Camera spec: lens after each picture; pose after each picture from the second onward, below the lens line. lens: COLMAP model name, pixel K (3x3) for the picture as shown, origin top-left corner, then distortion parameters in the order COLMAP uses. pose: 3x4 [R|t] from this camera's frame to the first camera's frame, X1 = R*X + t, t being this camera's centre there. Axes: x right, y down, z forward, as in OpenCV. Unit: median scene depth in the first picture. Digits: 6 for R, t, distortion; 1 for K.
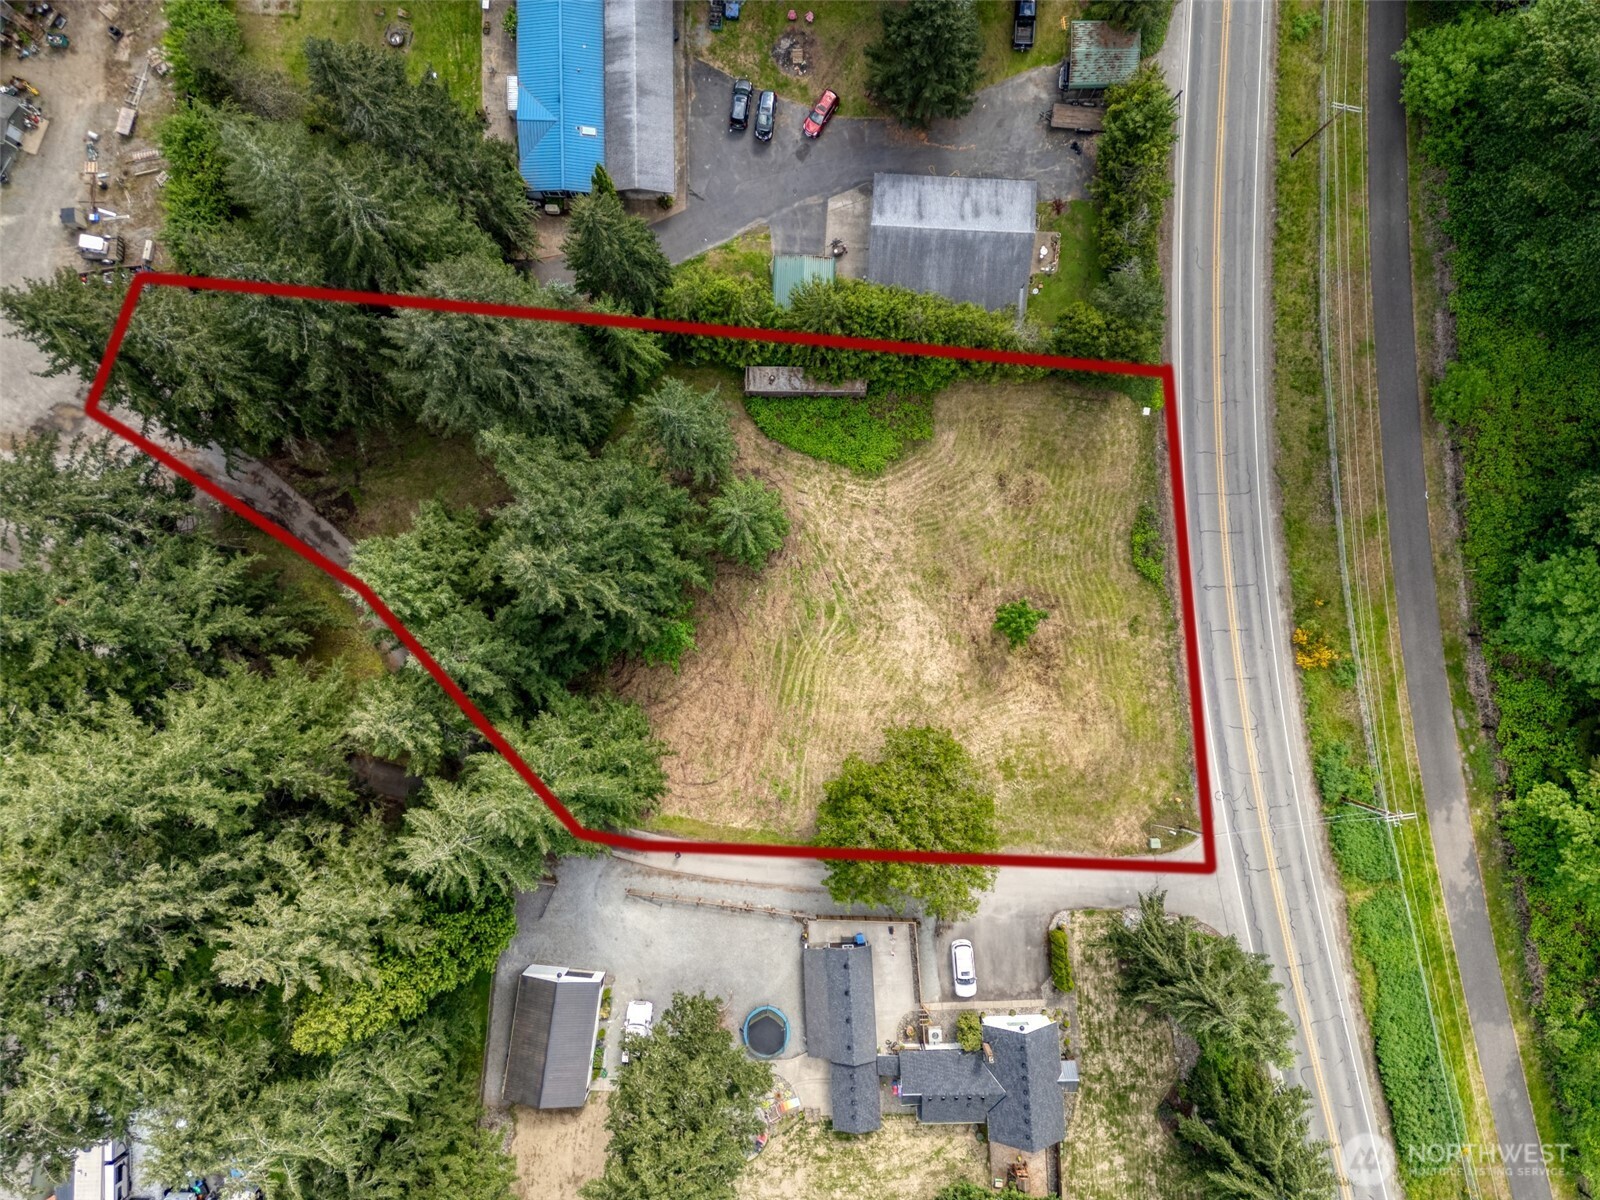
lens RADIAL K [[1119.4, 0, 797.3], [0, 1119.4, 627.8], [0, 0, 1]] dist [-0.087961, -0.000865]
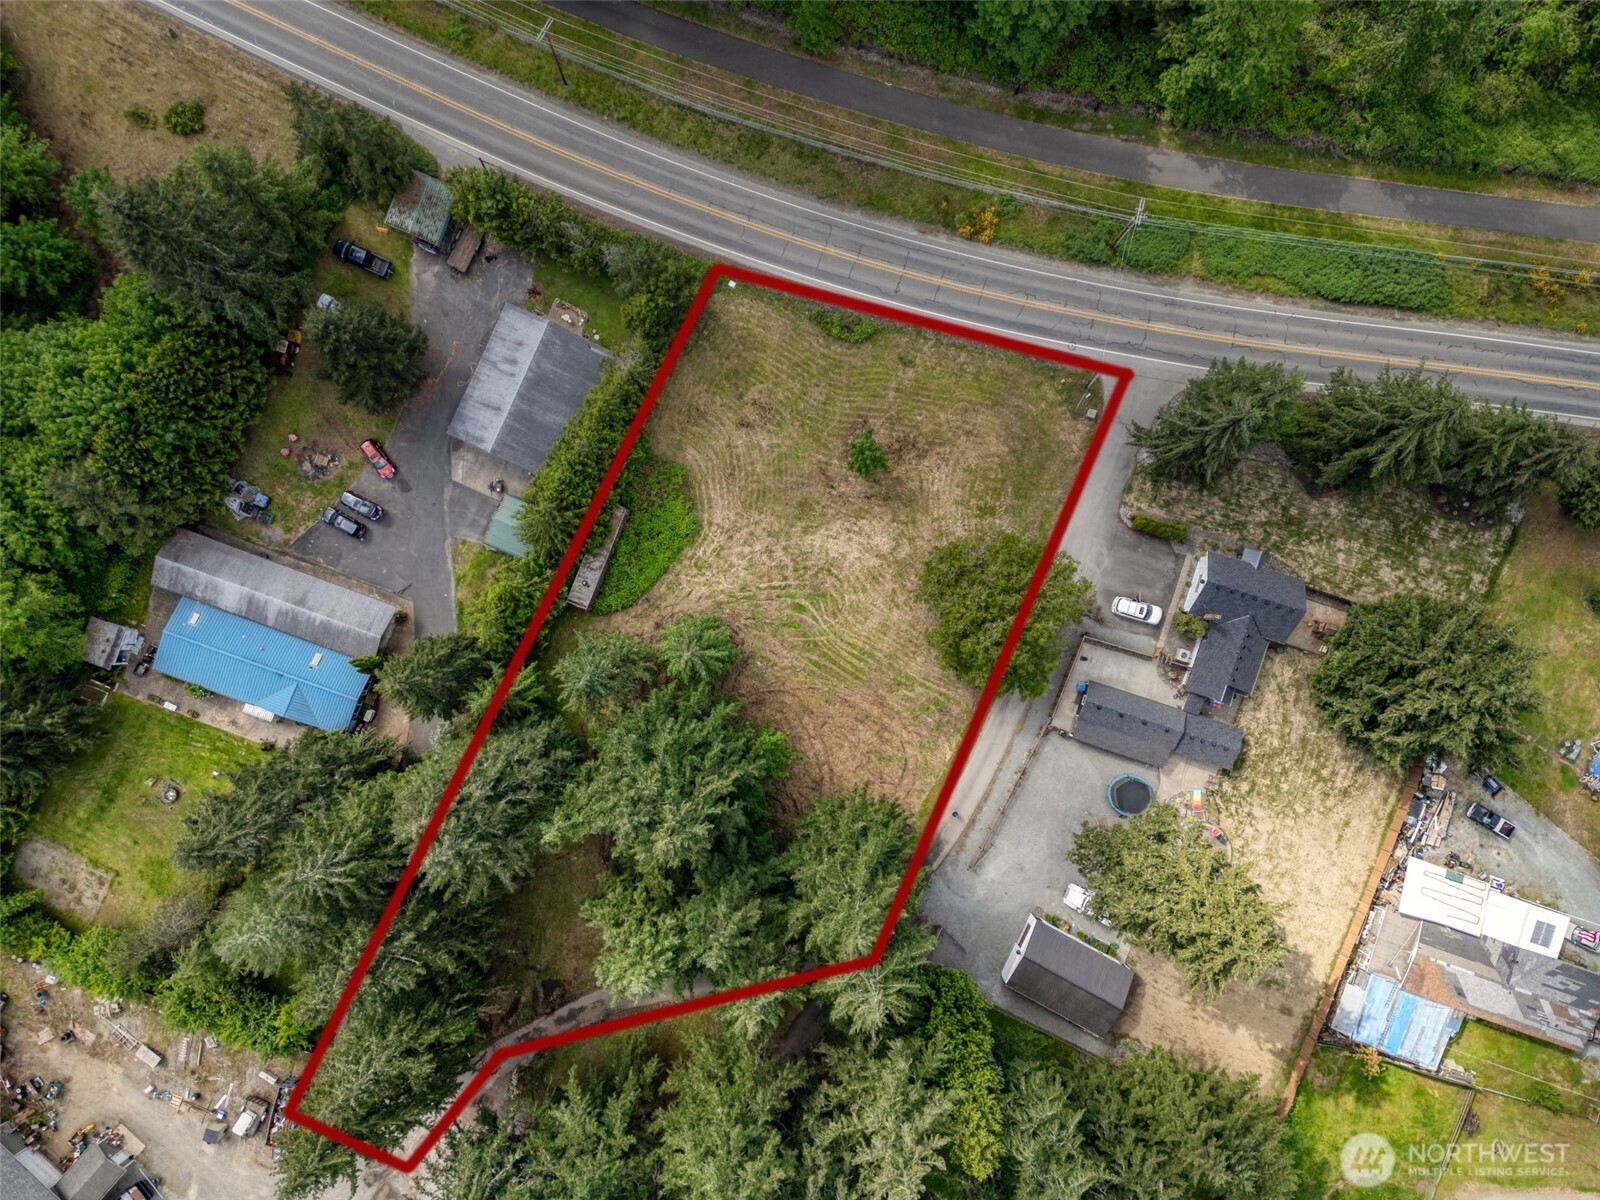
lens RADIAL K [[1113.9, 0, 804.8], [0, 1113.9, 591.7], [0, 0, 1]] dist [0.061736, -0.075299]
pose [[0.353427, -0.934588, 0.040425, 0.002926], [0.935461, 0.353172, -0.013543, -0.000181], [-0.001620, 0.042602, 0.999091, -0.158728]]
